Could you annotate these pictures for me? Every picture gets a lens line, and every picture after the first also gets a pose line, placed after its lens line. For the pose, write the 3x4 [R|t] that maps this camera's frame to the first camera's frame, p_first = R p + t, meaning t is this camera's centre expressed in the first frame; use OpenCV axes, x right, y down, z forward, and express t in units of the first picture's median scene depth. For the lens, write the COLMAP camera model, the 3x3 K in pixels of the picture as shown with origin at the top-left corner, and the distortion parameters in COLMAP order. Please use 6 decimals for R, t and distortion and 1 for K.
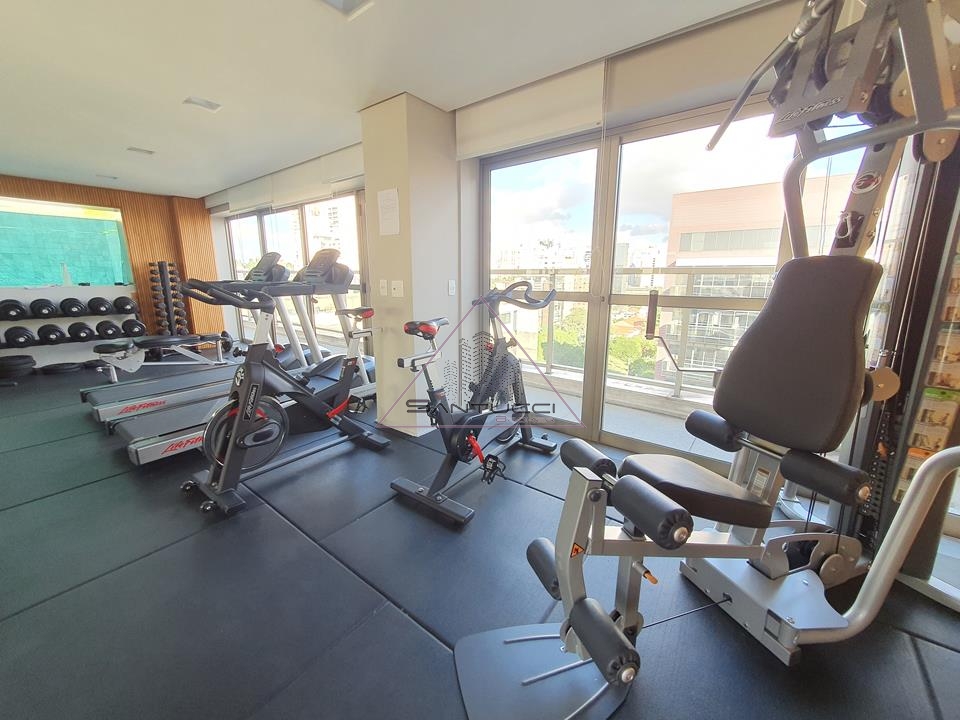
lens RADIAL K [[381.6, 0, 478.5], [0, 381.6, 351.6], [0, 0, 1]] dist [0.007187, -0.002182]
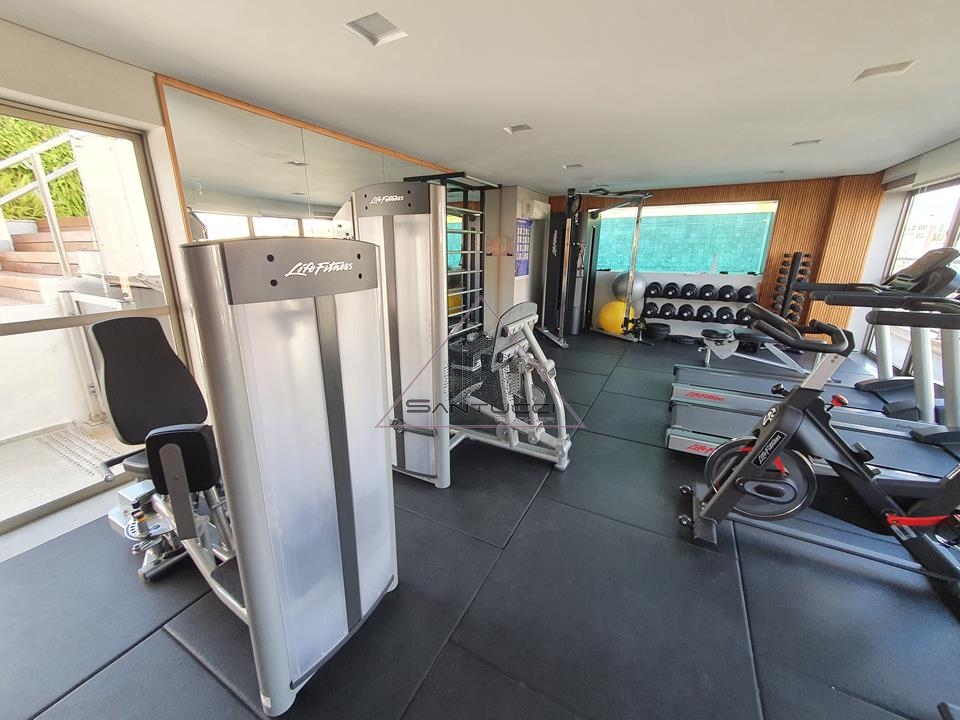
lens RADIAL K [[381.6, 0, 460.6], [0, 381.6, 355.5], [0, 0, 1]] dist [0.007187, -0.002182]
pose [[0.143639, 0.262500, -0.954181, 0.055436], [-0.195300, 0.952737, 0.232703, -0.099559], [0.970168, 0.152926, 0.188117, 0.095957]]
